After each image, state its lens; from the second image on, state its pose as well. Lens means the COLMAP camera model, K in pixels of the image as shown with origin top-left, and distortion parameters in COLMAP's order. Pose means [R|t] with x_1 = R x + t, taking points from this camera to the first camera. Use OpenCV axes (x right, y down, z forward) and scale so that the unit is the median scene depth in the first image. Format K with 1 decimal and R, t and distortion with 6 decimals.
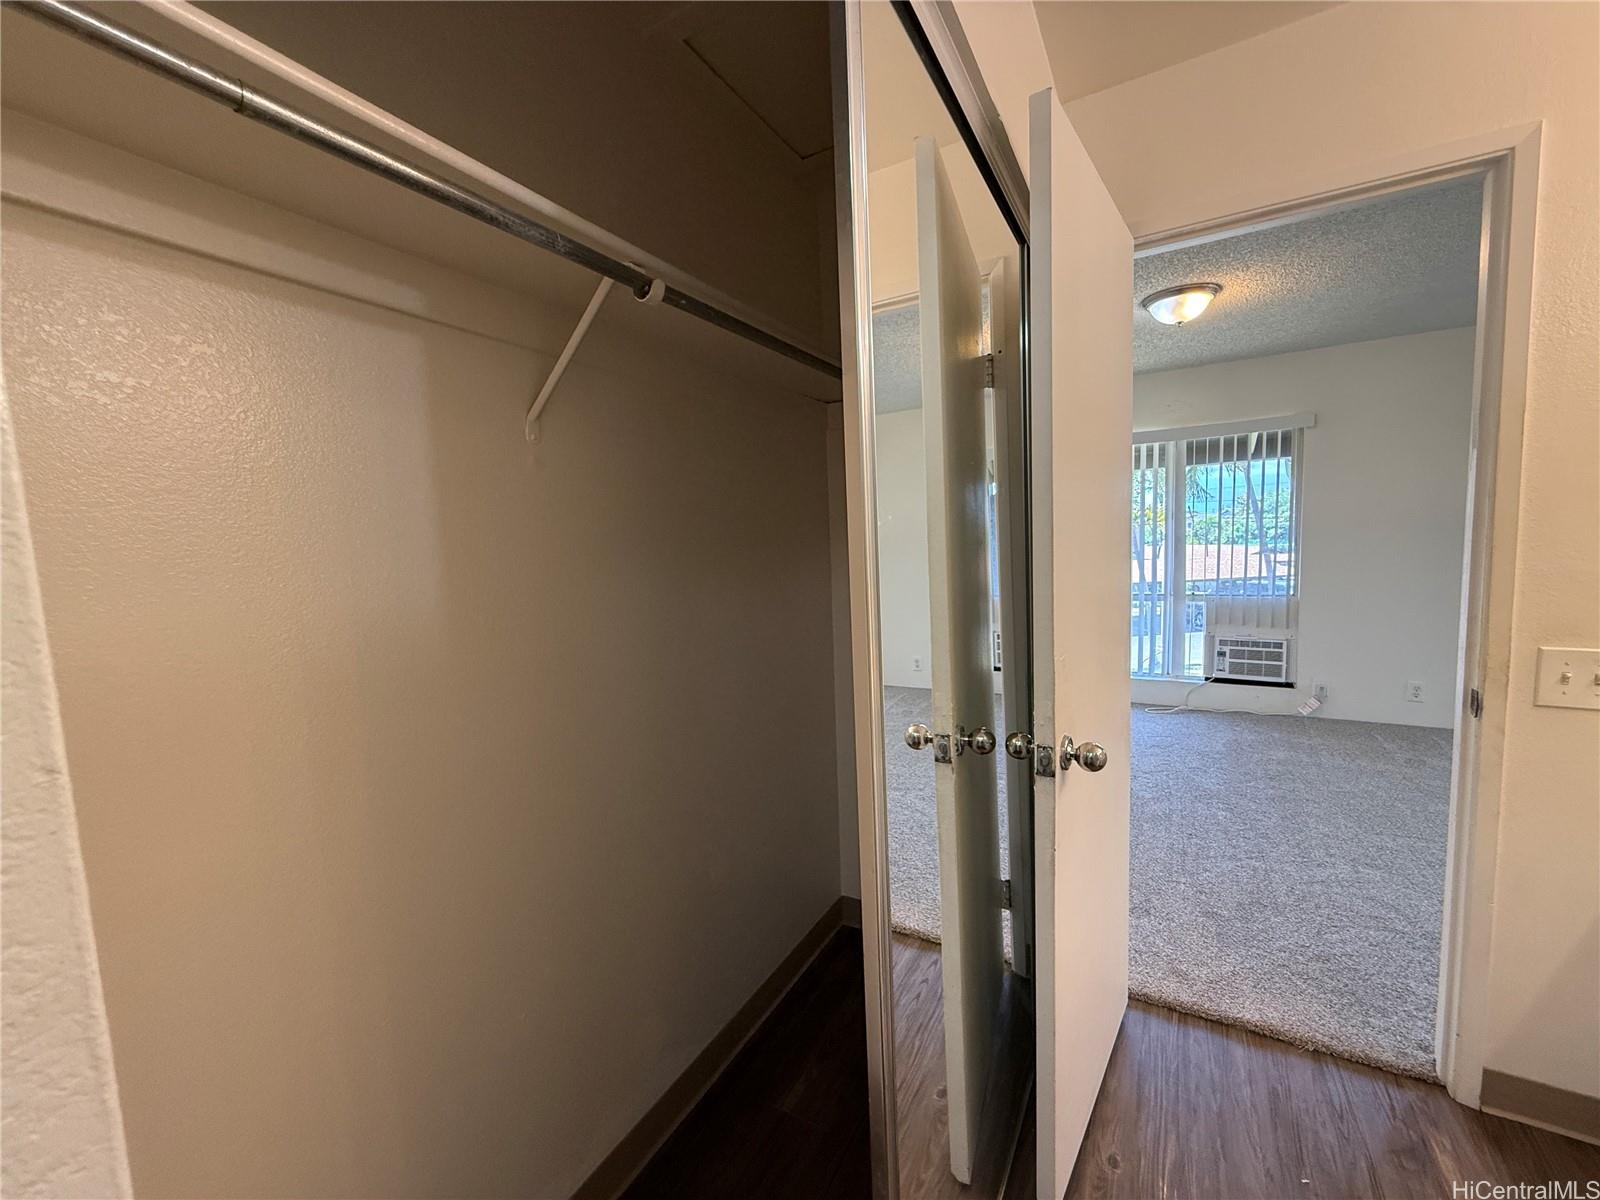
lens RADIAL K [[640.3, 0, 807.0], [0, 640.3, 607.5], [0, 0, 1]] dist [0.000092, 0.000427]
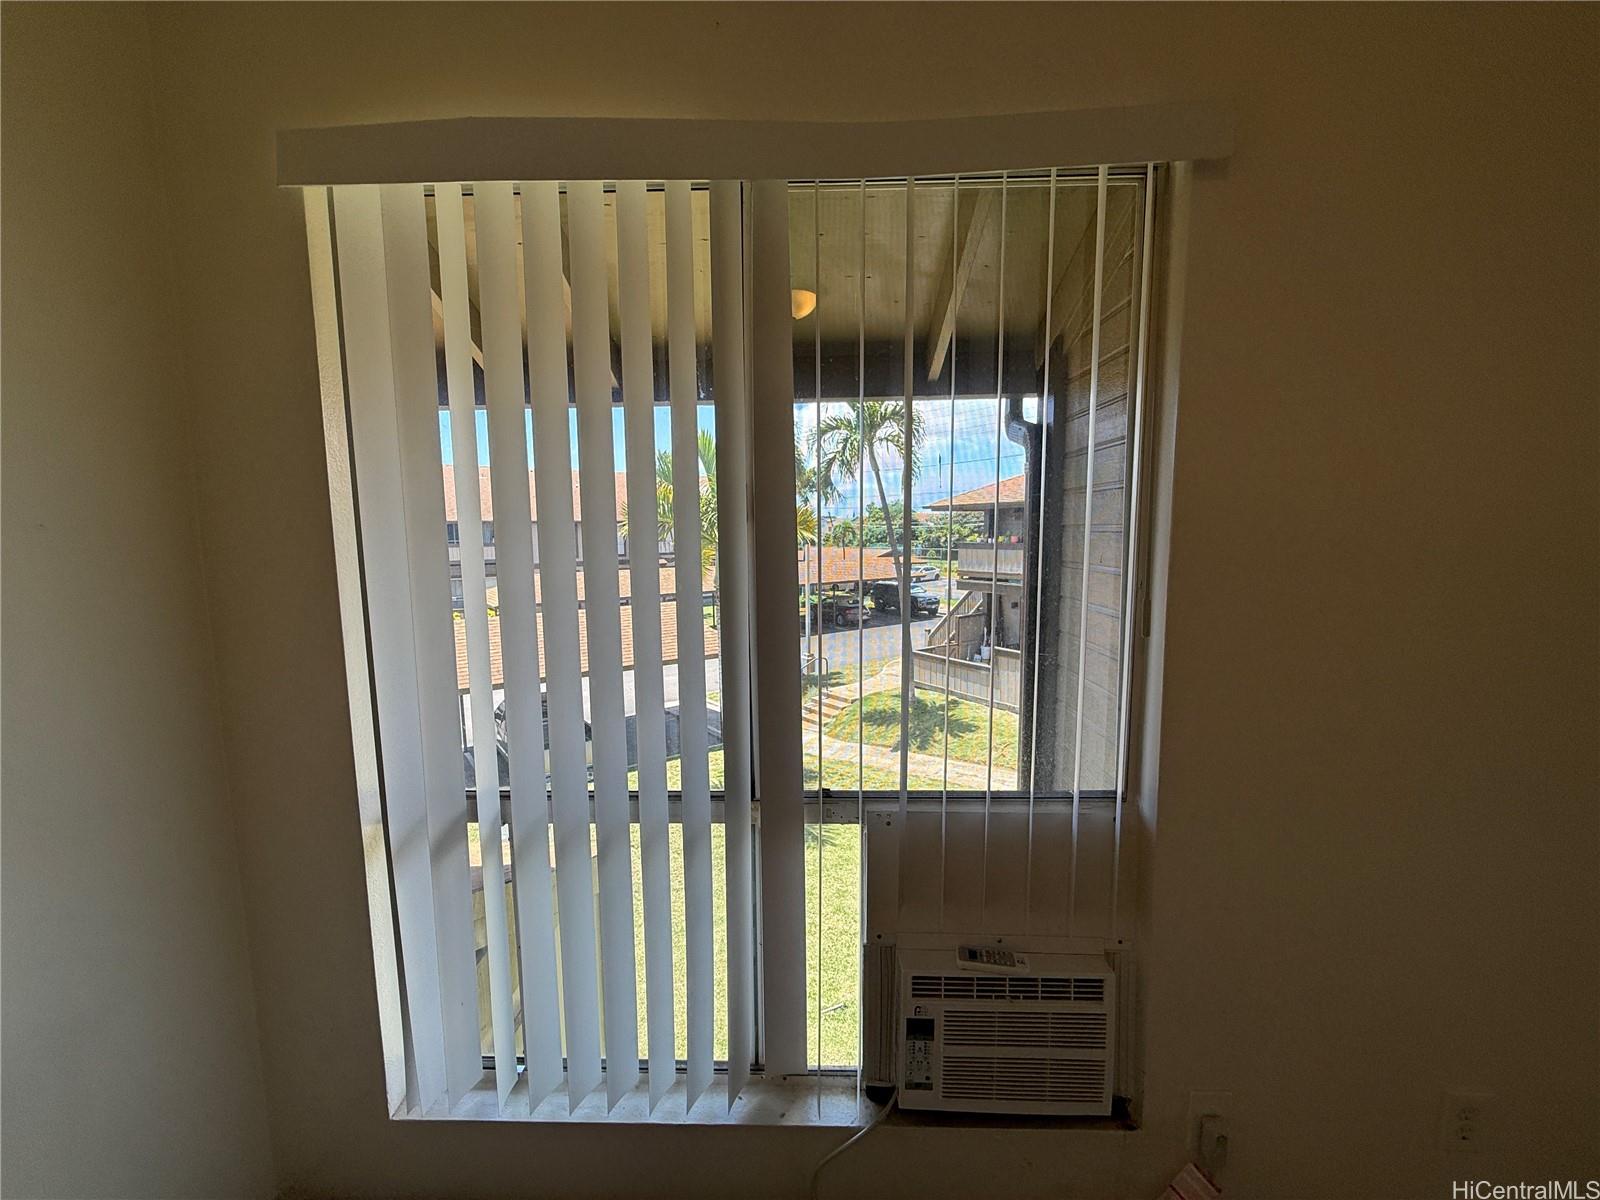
lens RADIAL K [[640.3, 0, 801.9], [0, 640.3, 609.4], [0, 0, 1]] dist [0.000092, 0.000427]
pose [[0.882093, -0.026670, 0.470320, 0.491692], [0.023213, 0.999644, 0.013149, -0.111578], [-0.470503, -0.000681, 0.882398, 0.803088]]
